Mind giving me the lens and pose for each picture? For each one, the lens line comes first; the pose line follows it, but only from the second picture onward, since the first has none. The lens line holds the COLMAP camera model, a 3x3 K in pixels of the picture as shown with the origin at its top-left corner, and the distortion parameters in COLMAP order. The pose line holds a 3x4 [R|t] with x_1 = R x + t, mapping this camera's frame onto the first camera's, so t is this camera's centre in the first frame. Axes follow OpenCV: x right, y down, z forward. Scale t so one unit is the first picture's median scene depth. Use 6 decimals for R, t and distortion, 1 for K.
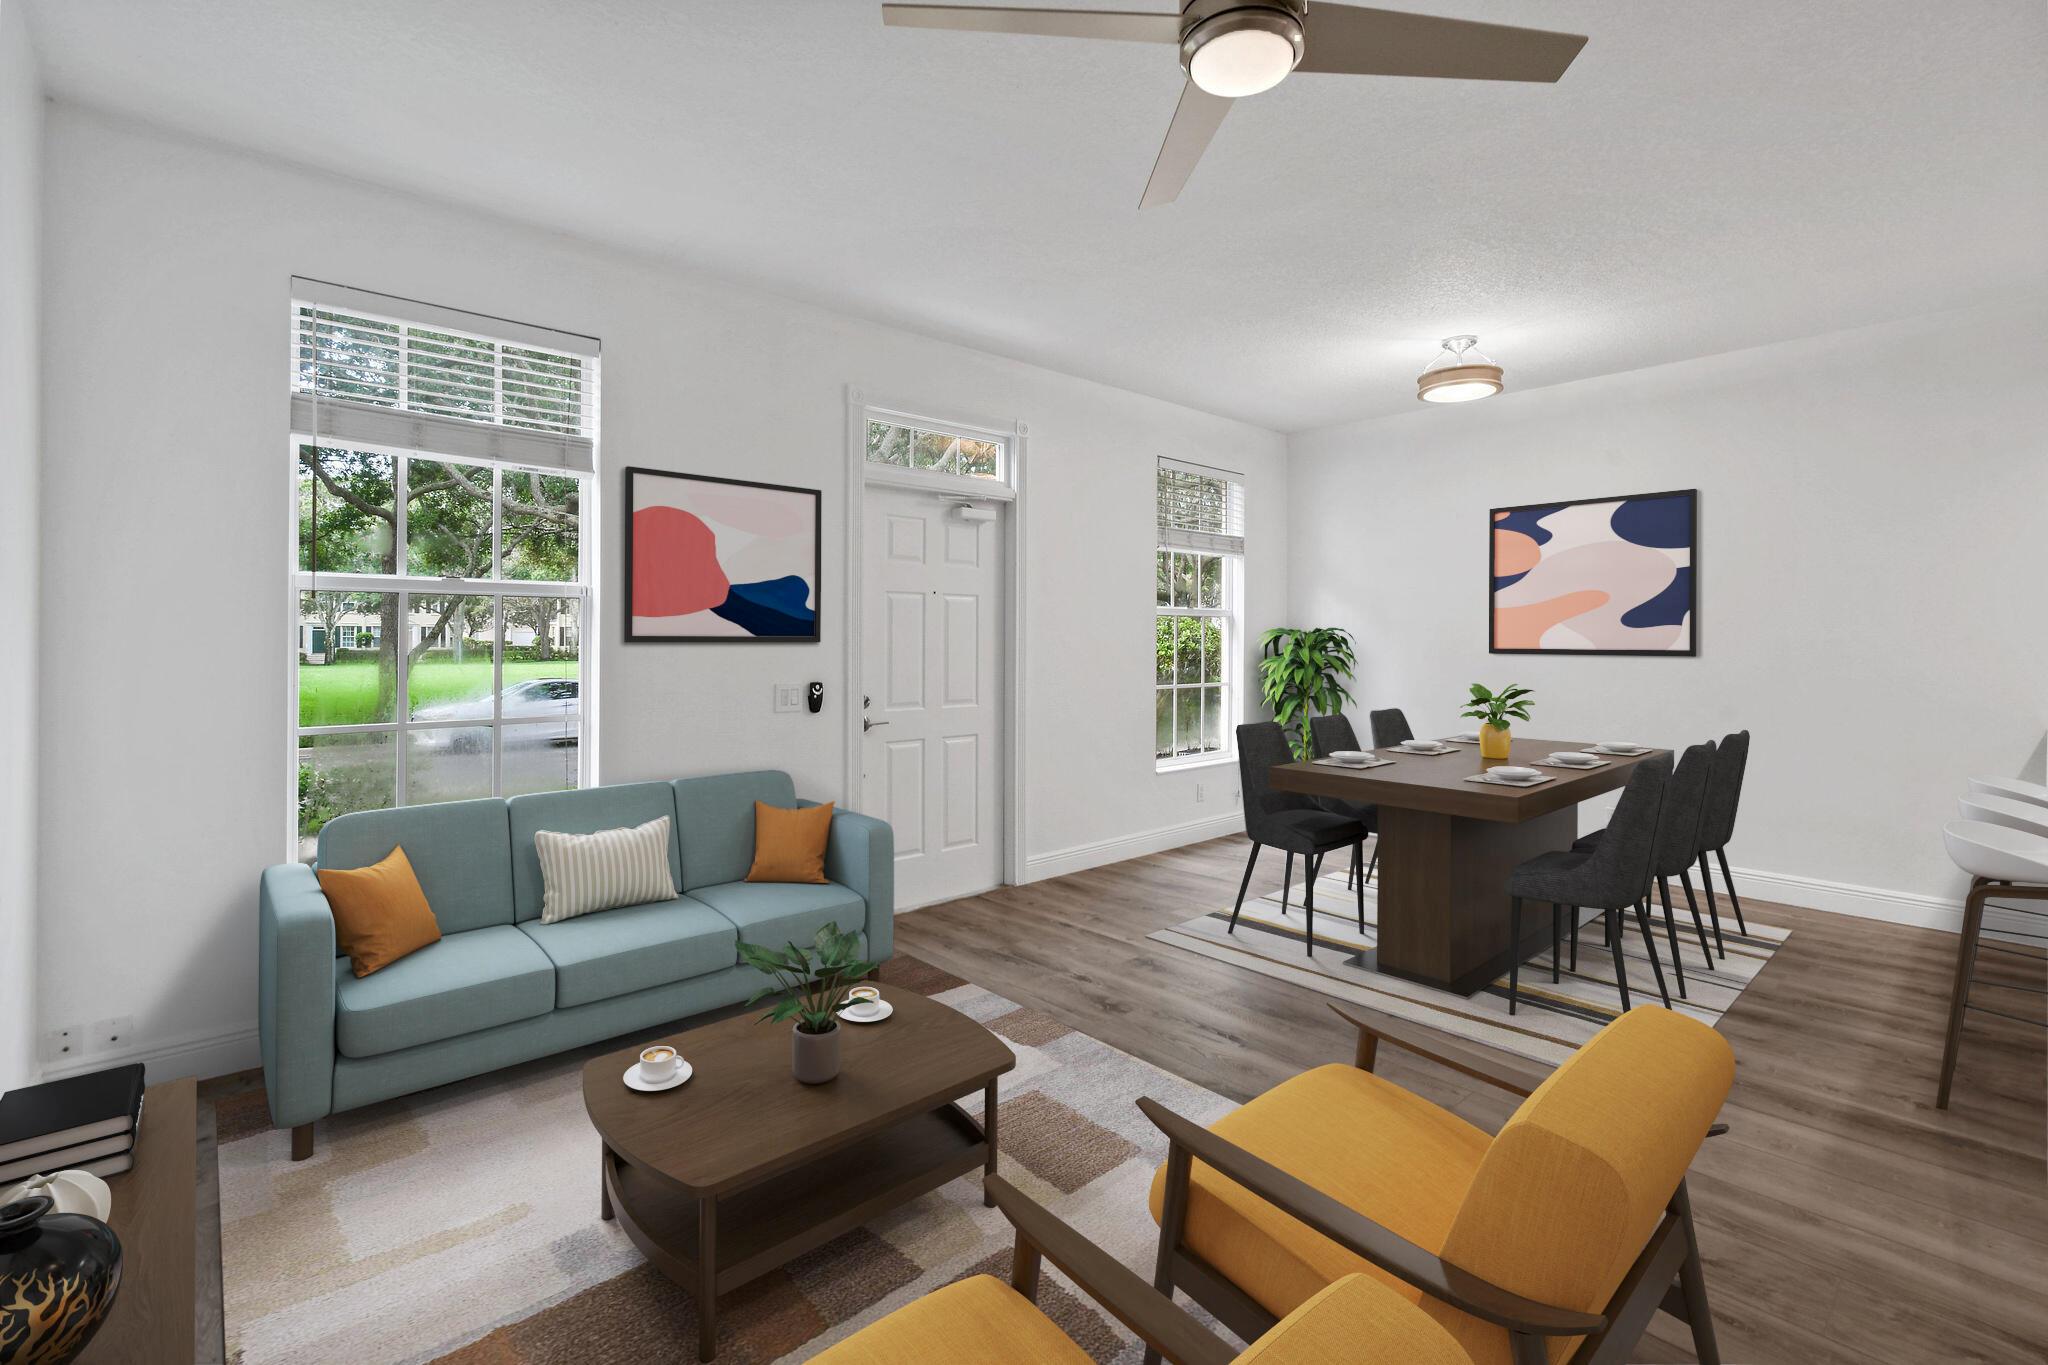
lens RADIAL K [[921.3, 0, 1031.4], [0, 921.3, 630.3], [0, 0, 1]] dist [0.005719, -0.003800]
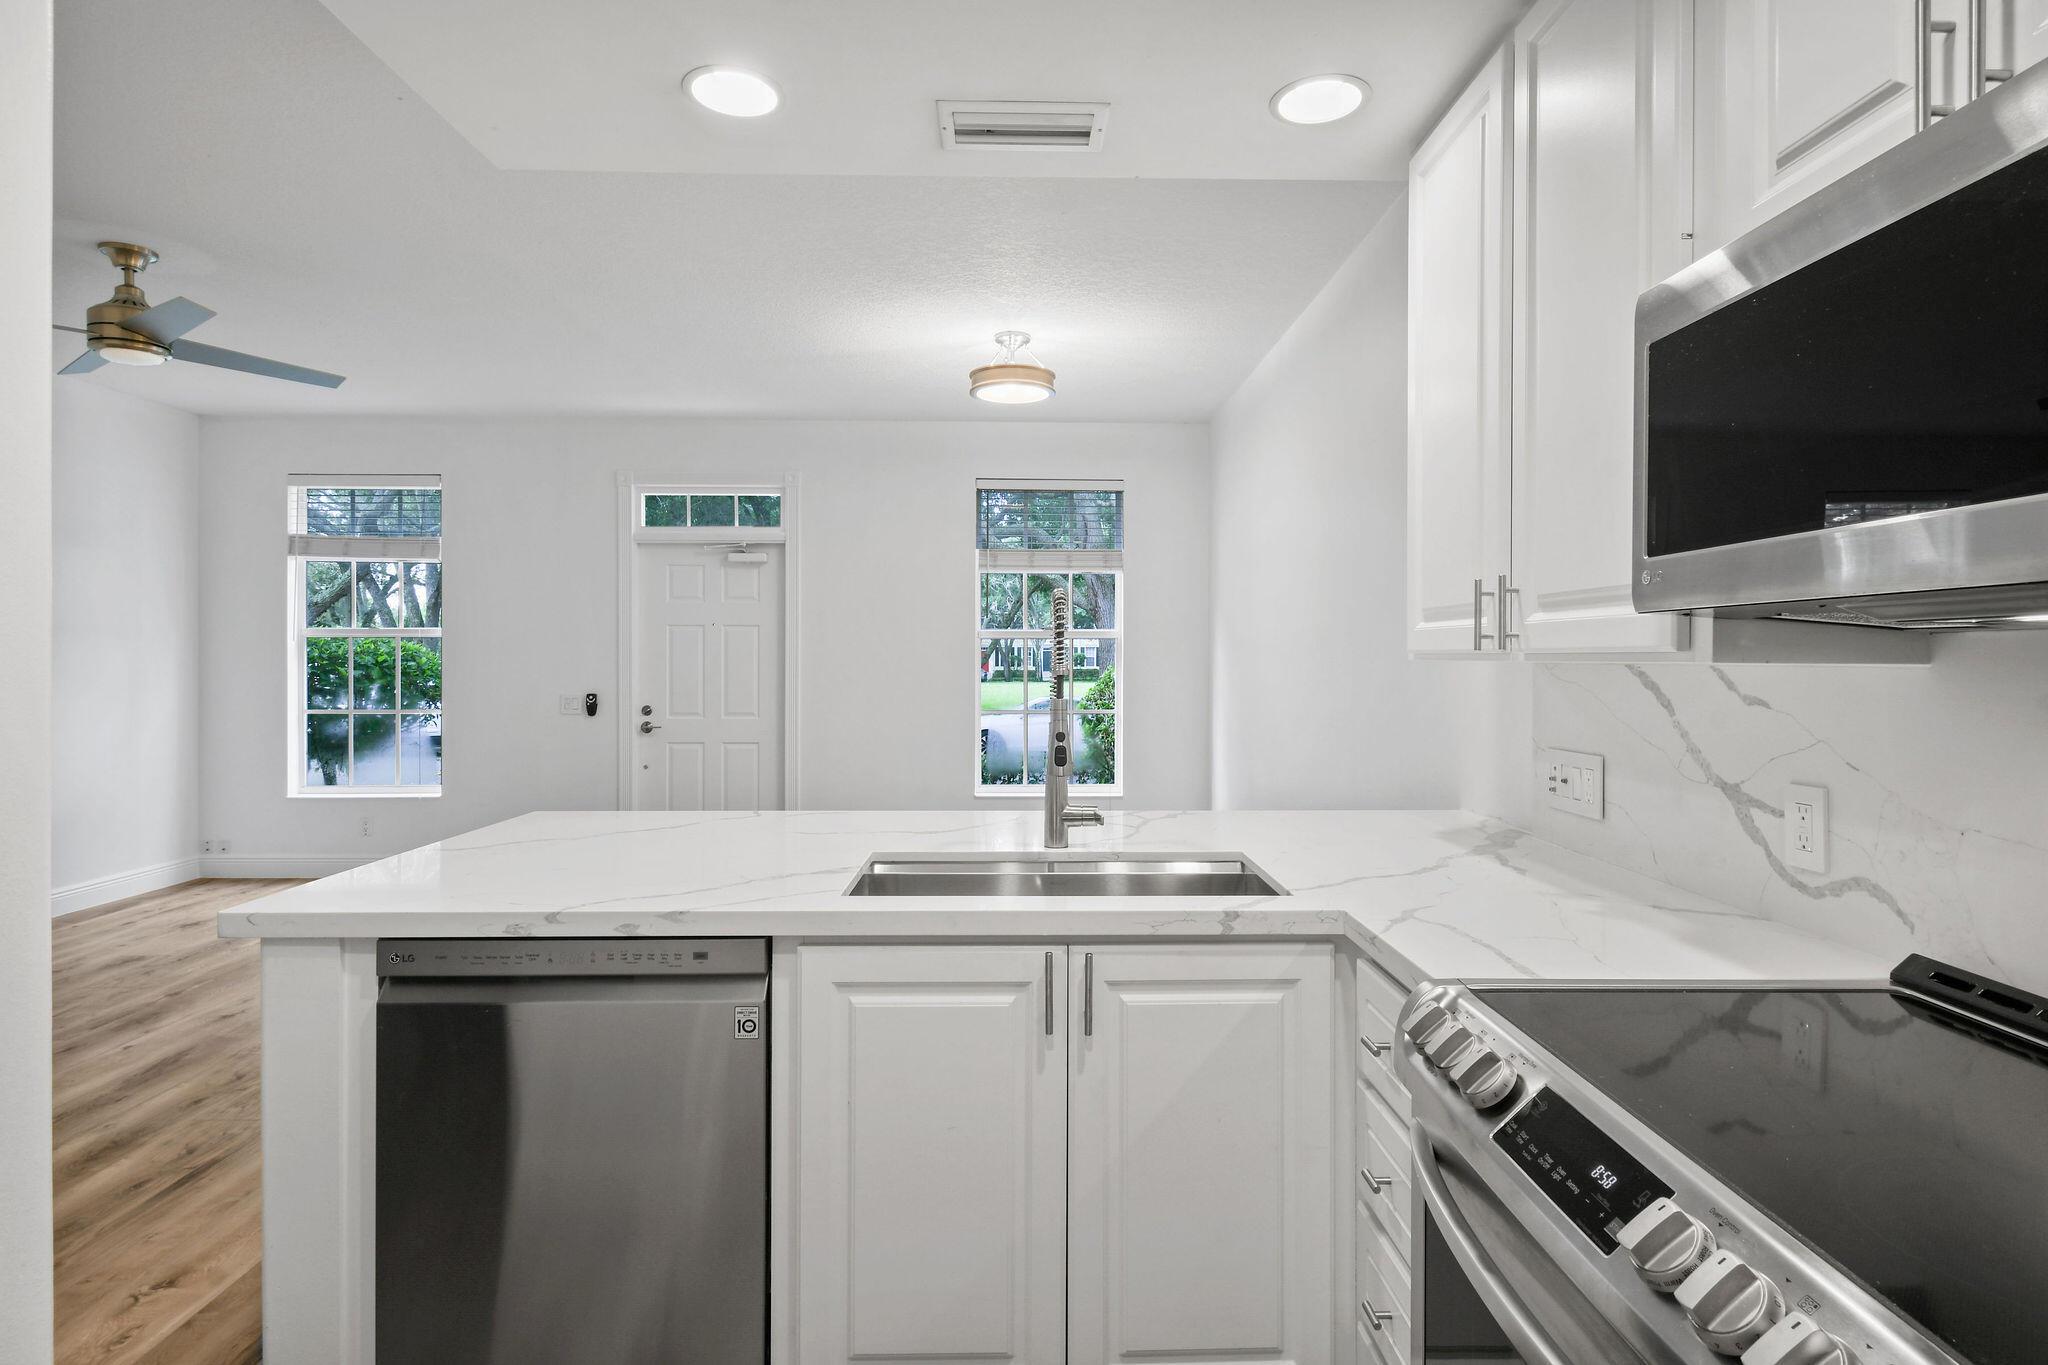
lens RADIAL K [[1048.3, 0, 1037.4], [0, 1048.3, 657.5], [0, 0, 1]] dist [0.000401, 0.000042]
pose [[0.758771, 0.000033, -0.651357, 1.315905], [0.005248, 0.999967, 0.006164, -0.004484], [0.651336, -0.008095, 0.758746, 0.256237]]
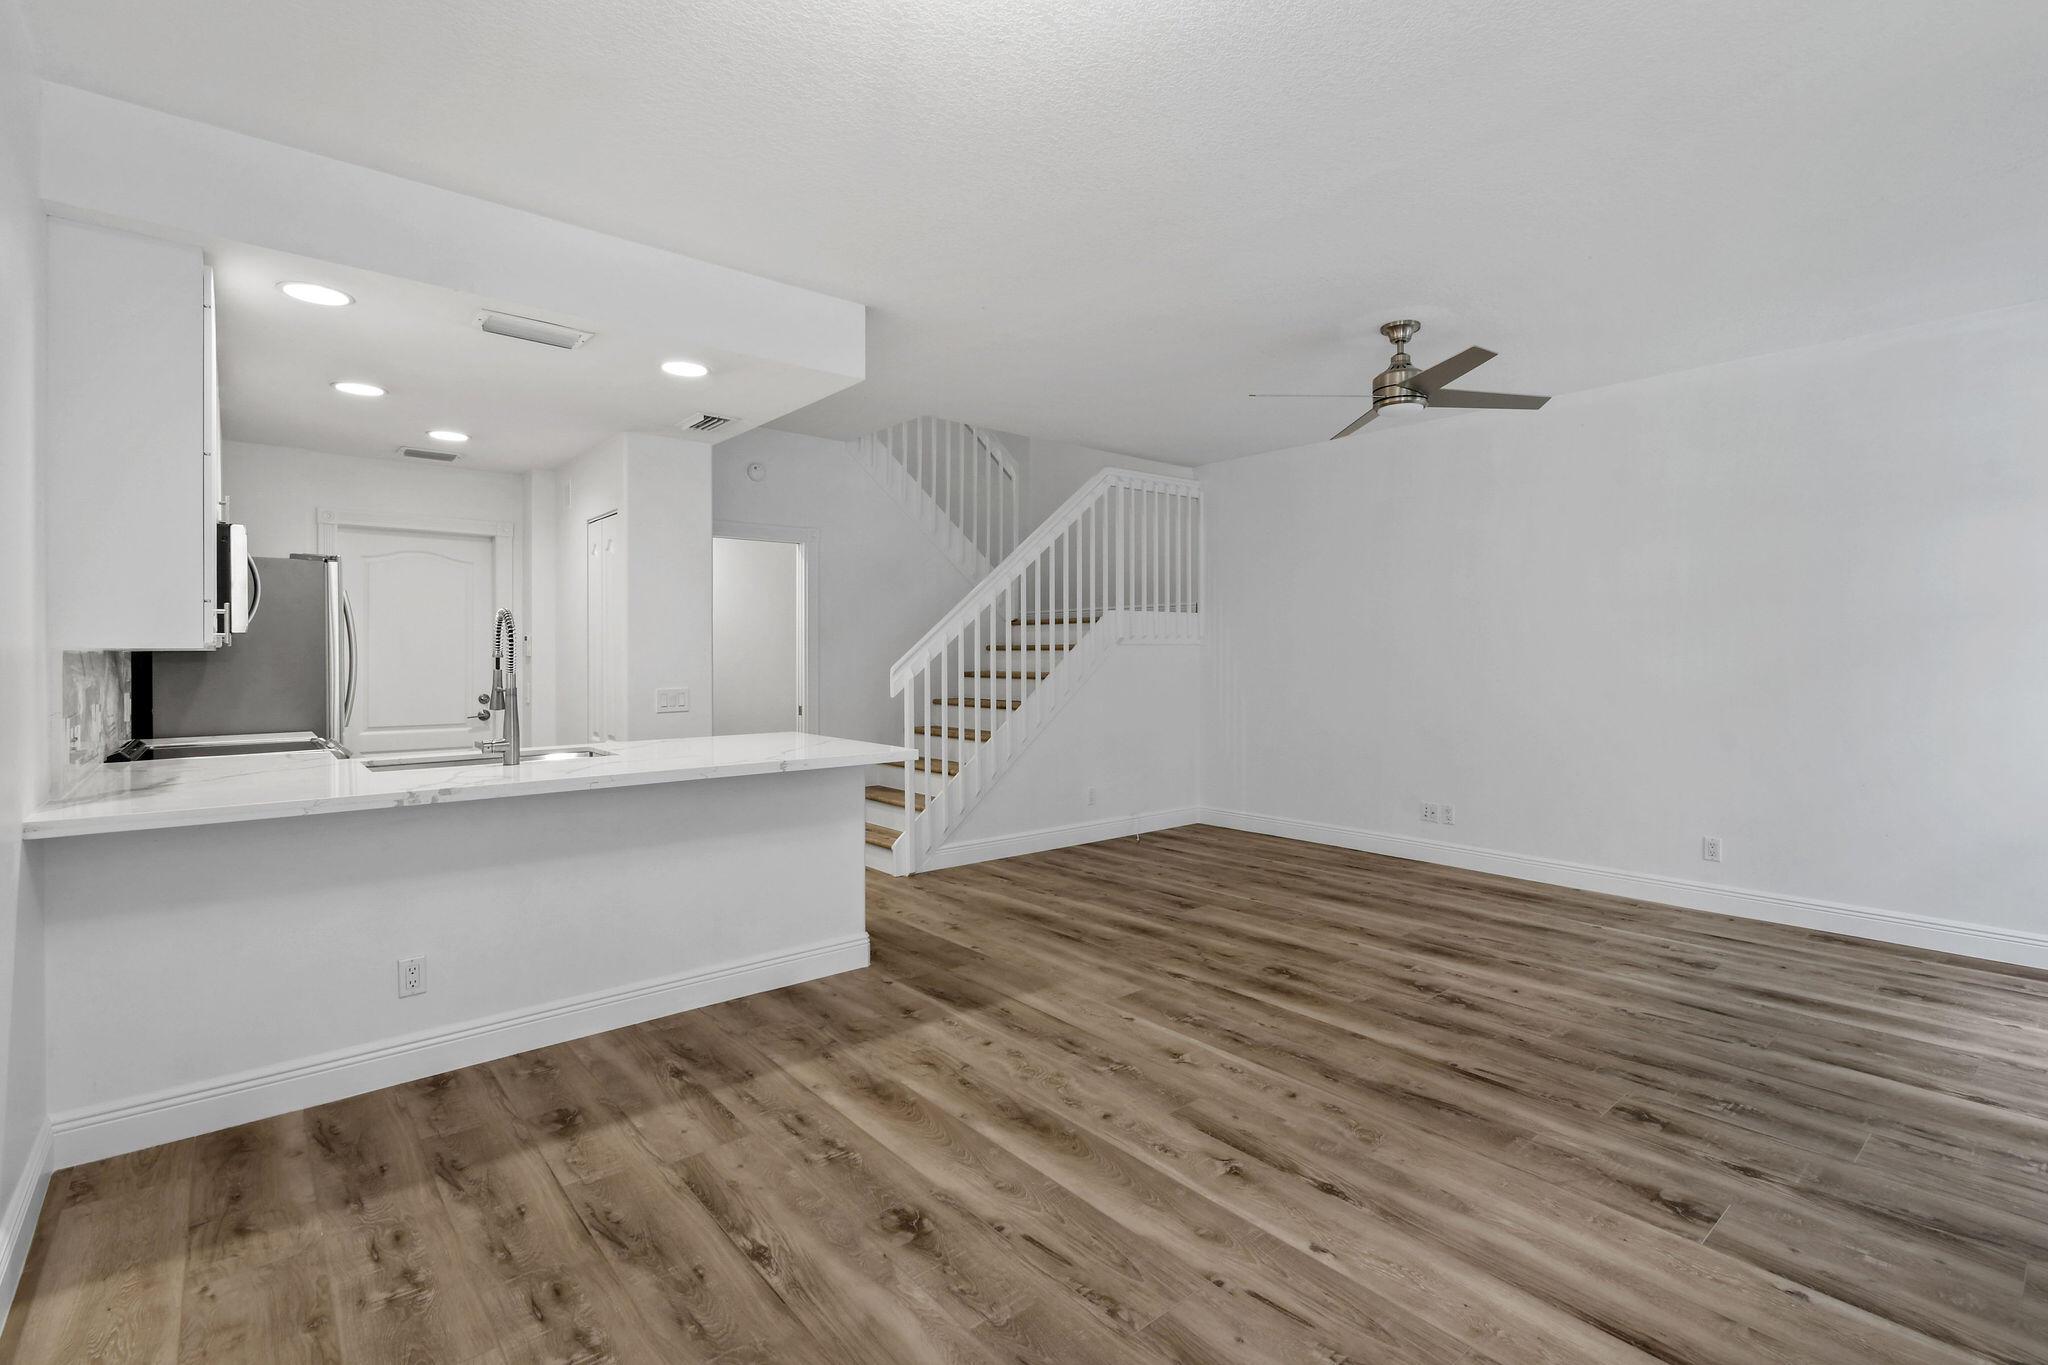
lens RADIAL K [[935.8, 0, 1028.1], [0, 935.8, 652.1], [0, 0, 1]] dist [0.000636, 0.000056]
pose [[-0.999604, -0.000206, 0.028154, 0.485585], [-0.000508, 0.999942, -0.010718, 0.011799], [-0.028150, -0.010728, -0.999546, 1.490104]]
